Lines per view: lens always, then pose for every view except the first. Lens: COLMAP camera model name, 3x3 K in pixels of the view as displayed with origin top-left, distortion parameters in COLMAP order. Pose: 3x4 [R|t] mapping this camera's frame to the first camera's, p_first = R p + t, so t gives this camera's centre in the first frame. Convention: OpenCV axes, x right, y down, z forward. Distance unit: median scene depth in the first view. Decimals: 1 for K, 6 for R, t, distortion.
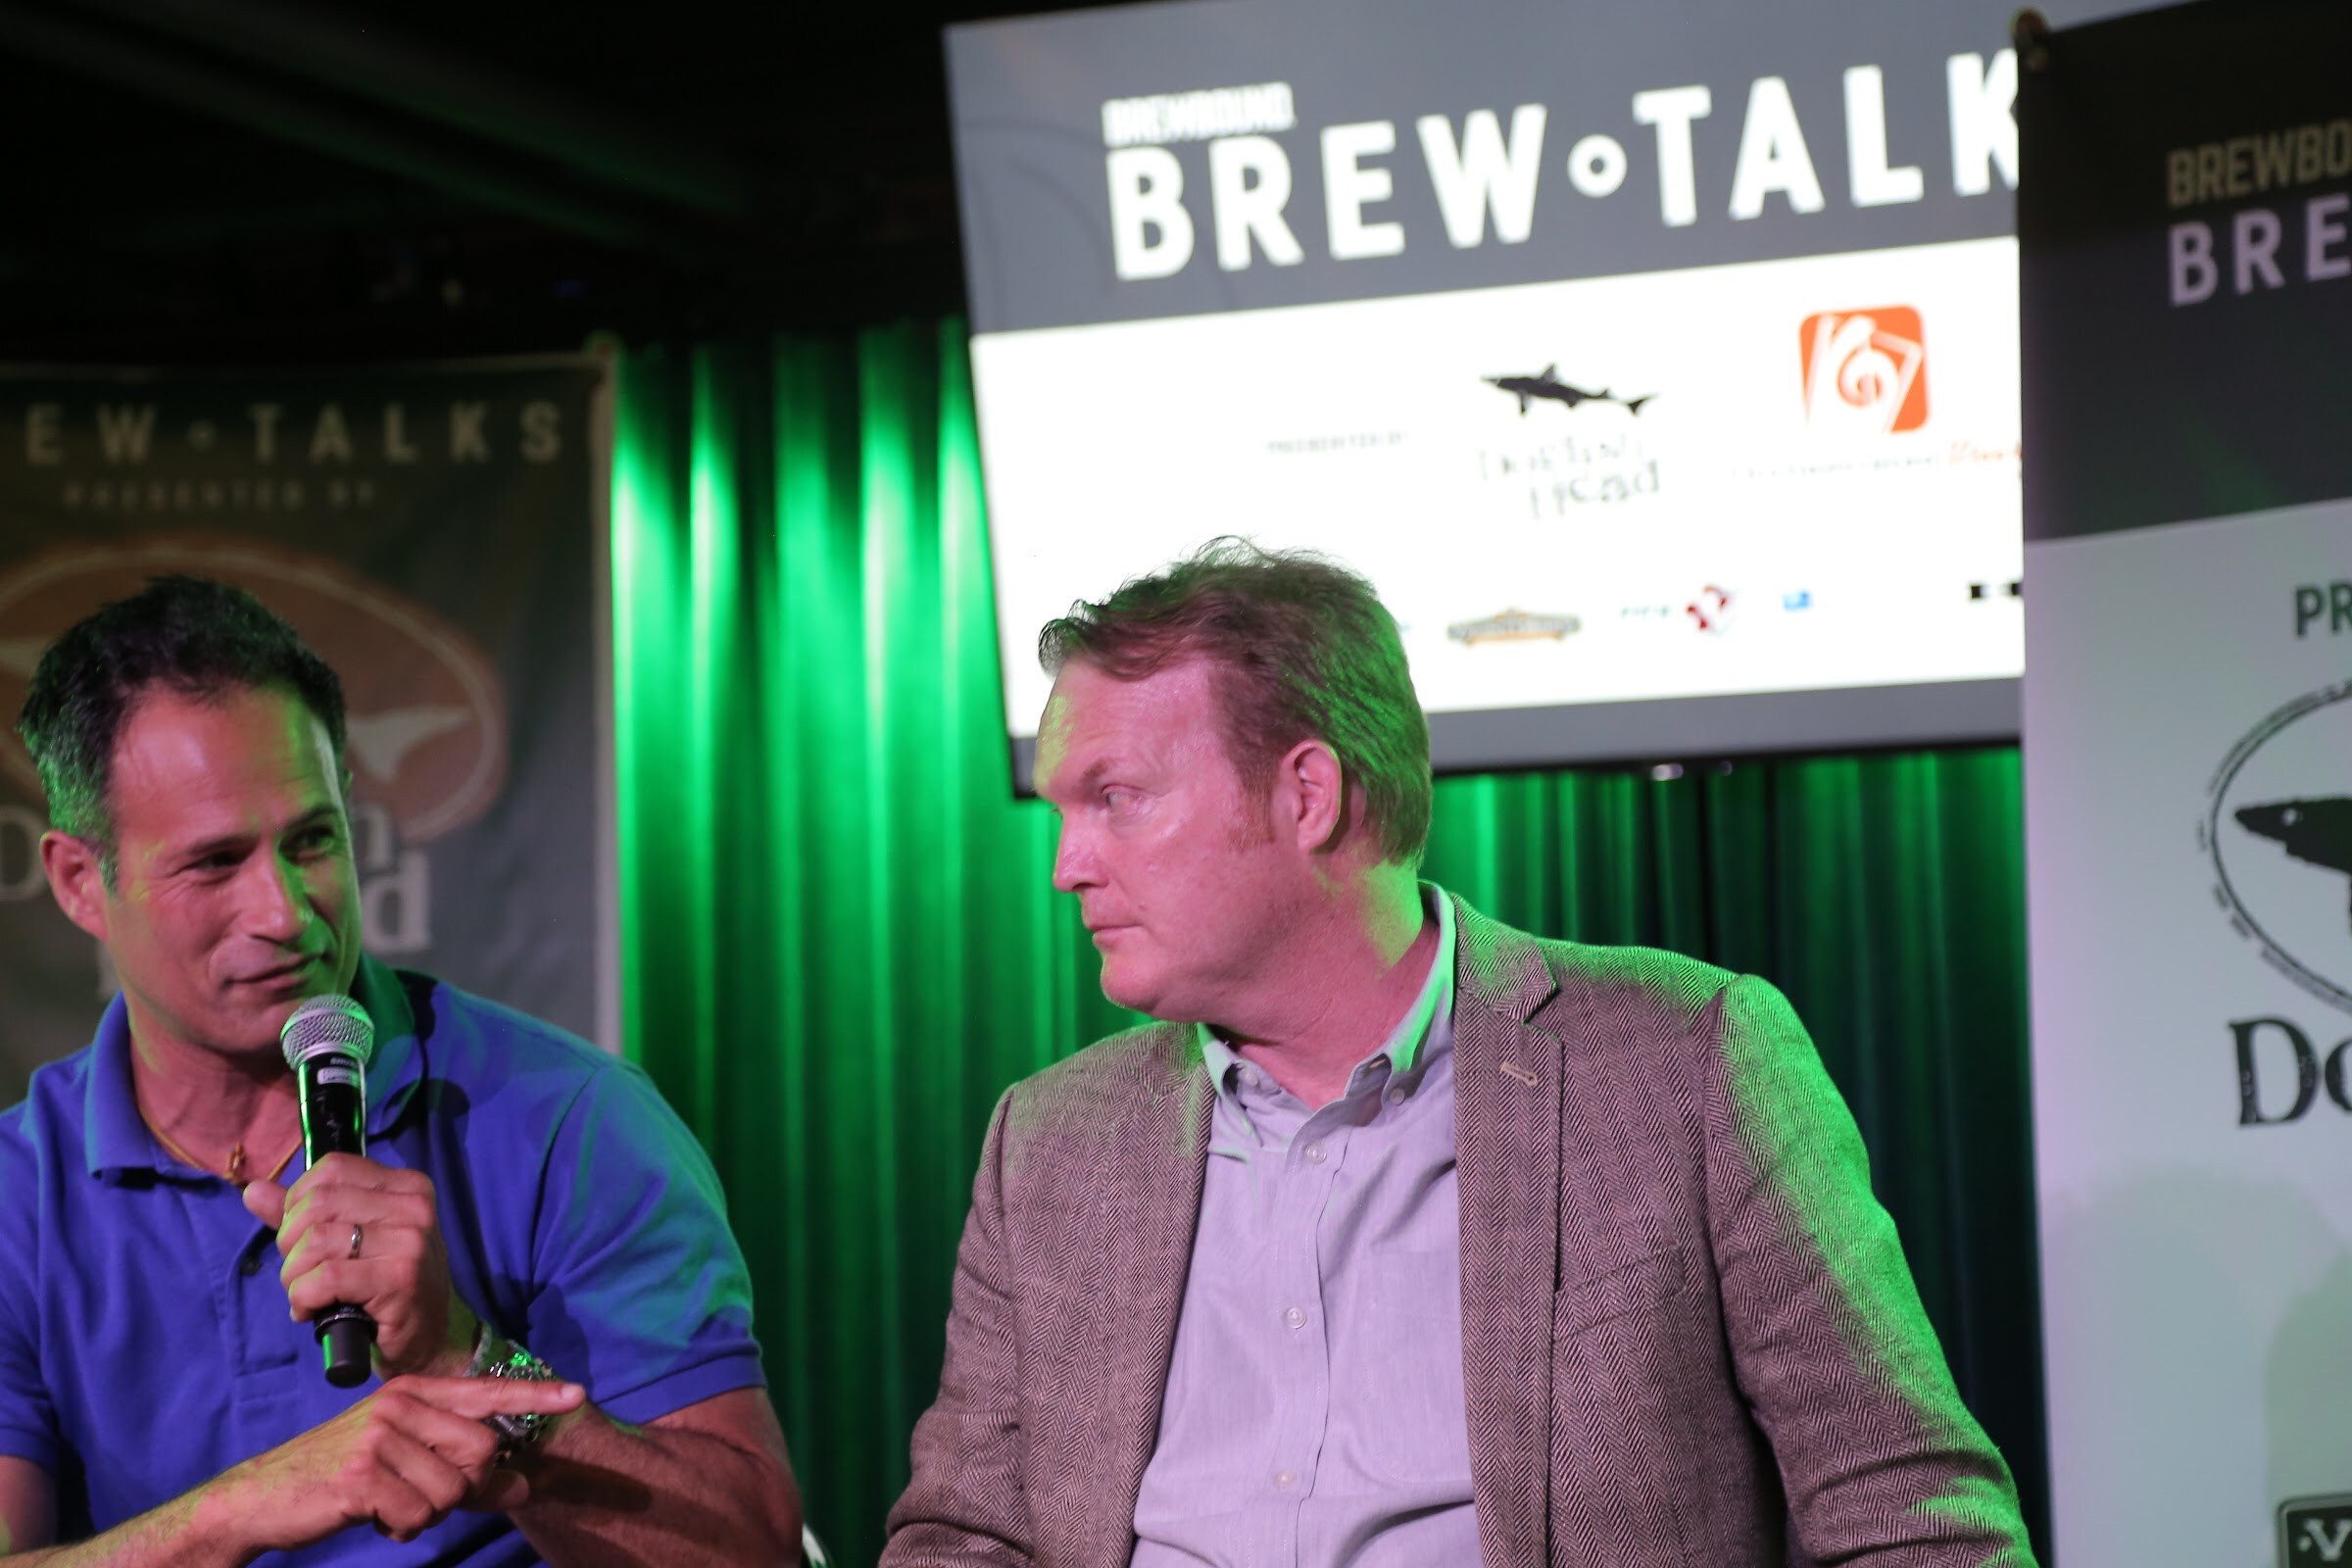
lens RADIAL K [[5585.3, 0, 1177.5], [0, 5585.3, 670.9], [0, 0, 1]] dist [0.539197, 0.000000]
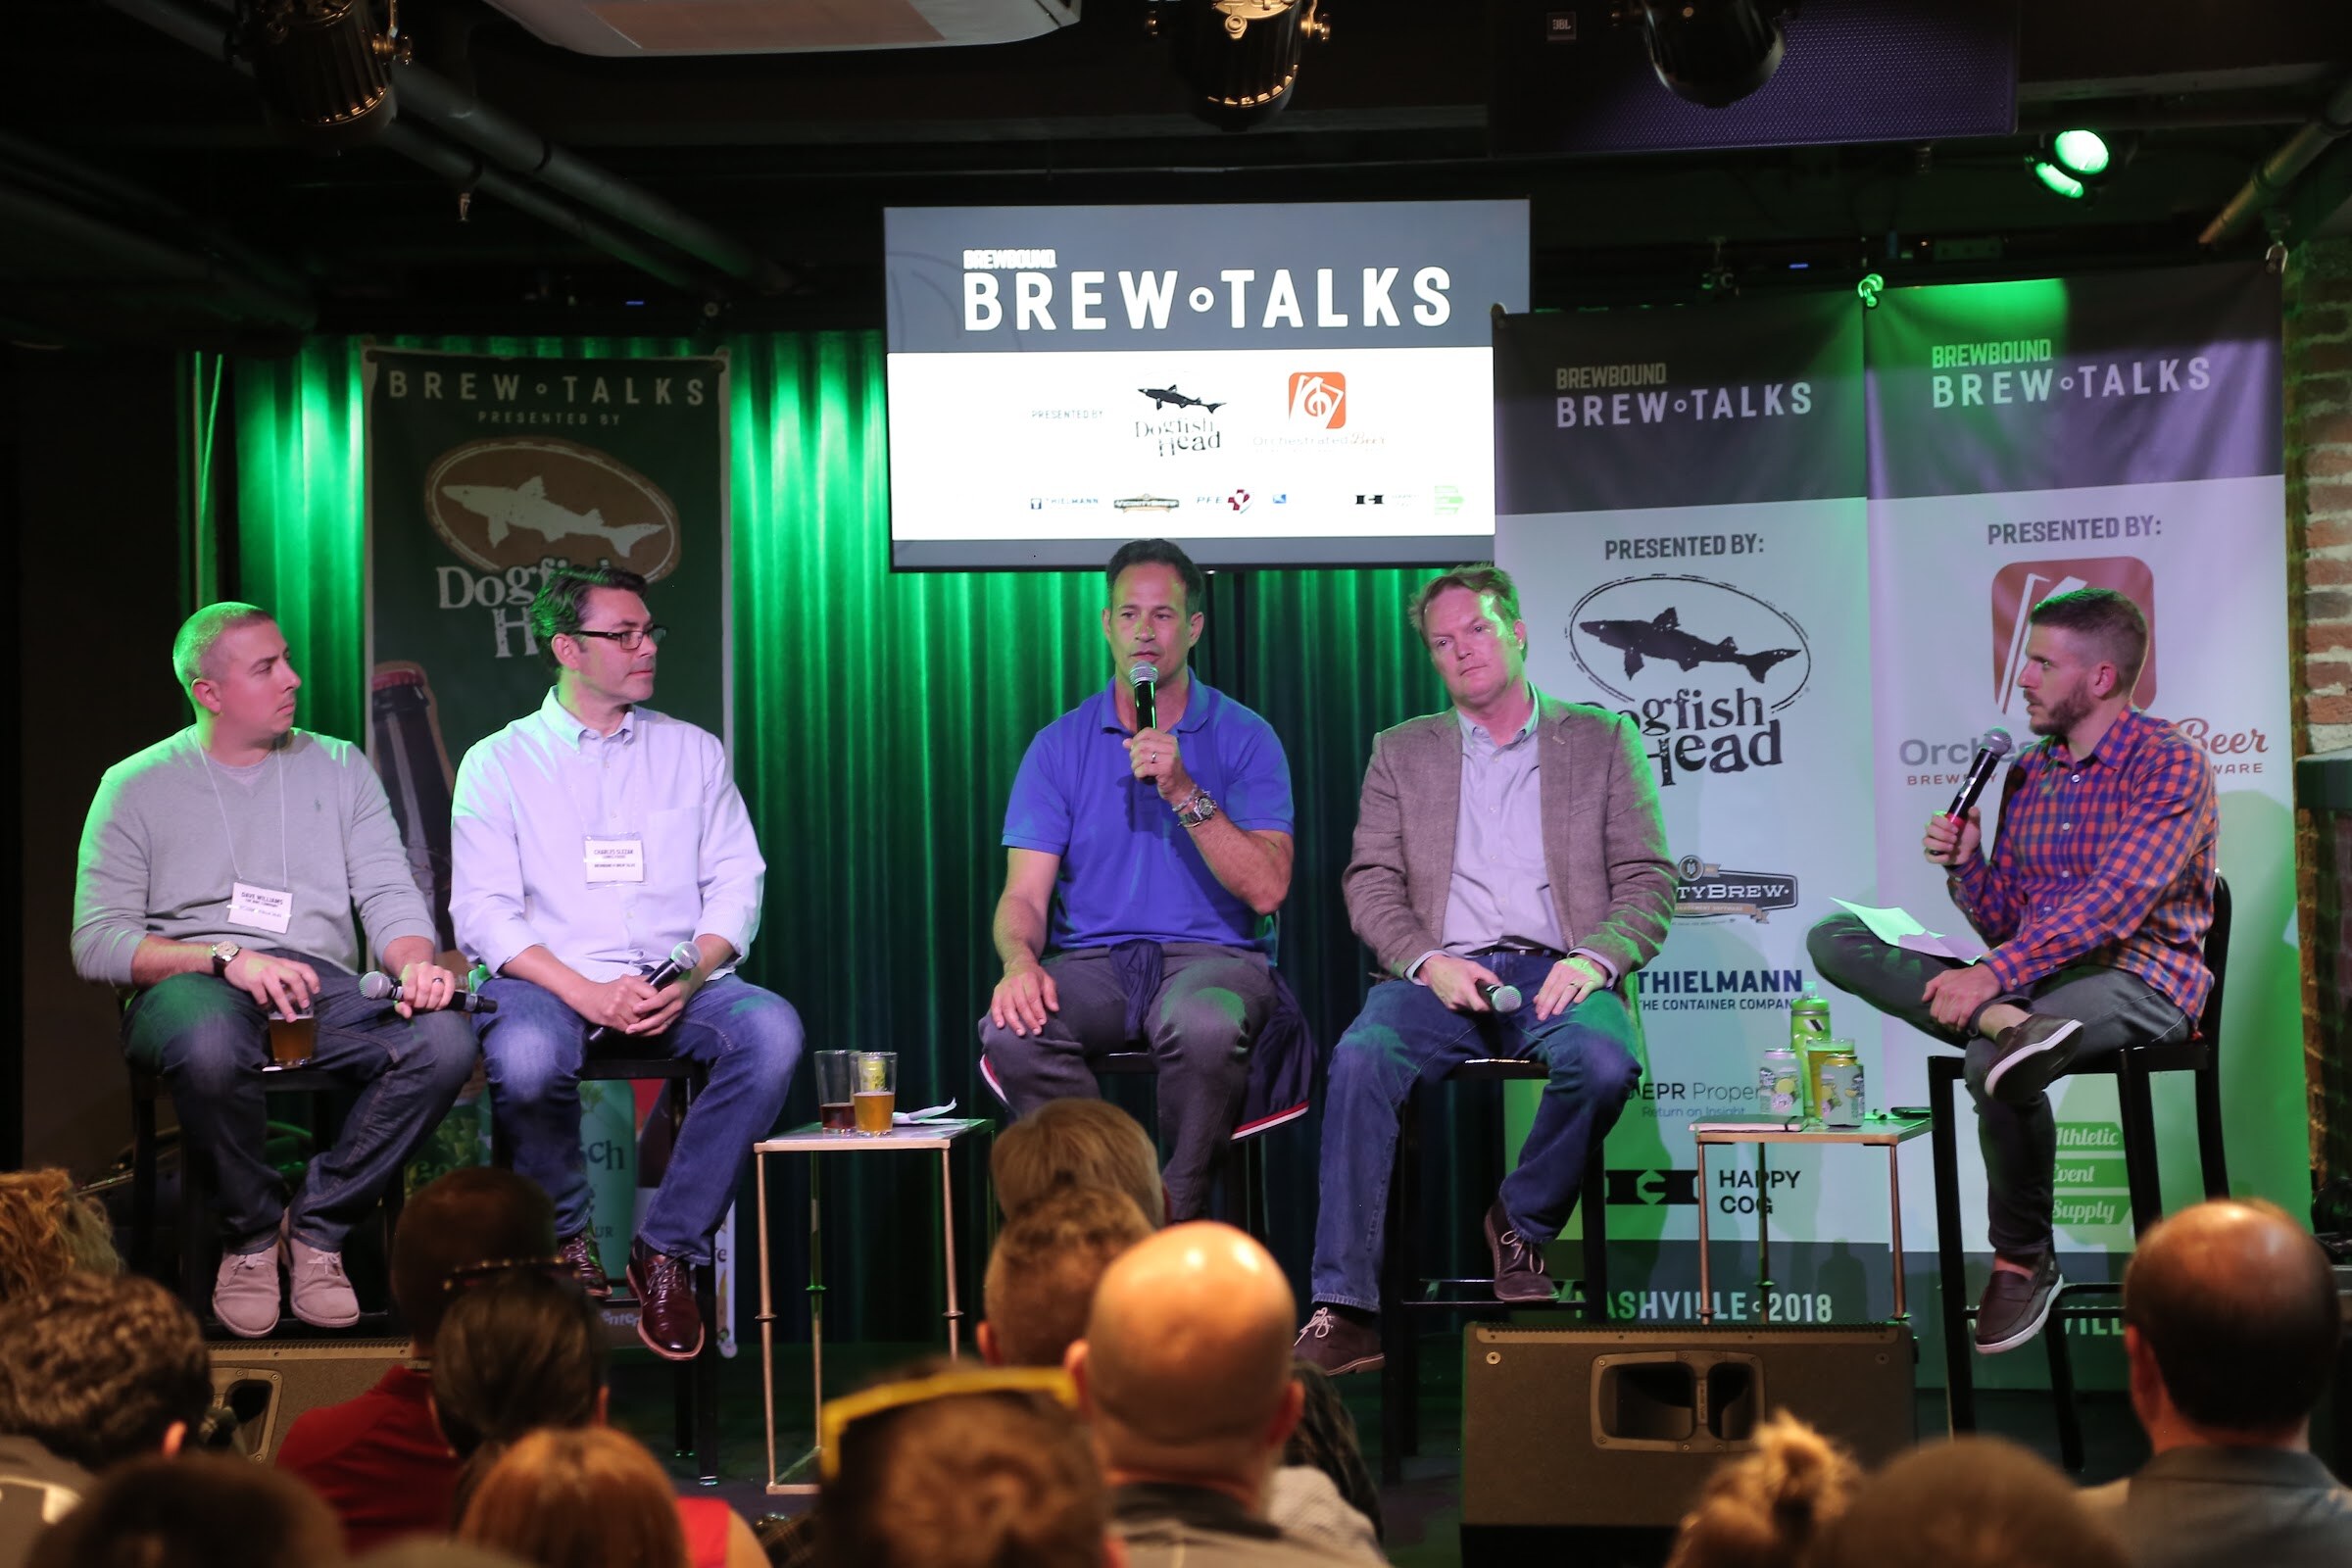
lens RADIAL K [[5585.3, 0, 1158.3], [0, 5585.3, 778.1], [0, 0, 1]] dist [0.539197, 0.000000]
pose [[0.934884, 0.008475, 0.354852, -0.719574], [-0.046968, 0.993878, 0.100004, -0.121401], [-0.351832, -0.110159, 0.929559, -1.065506]]
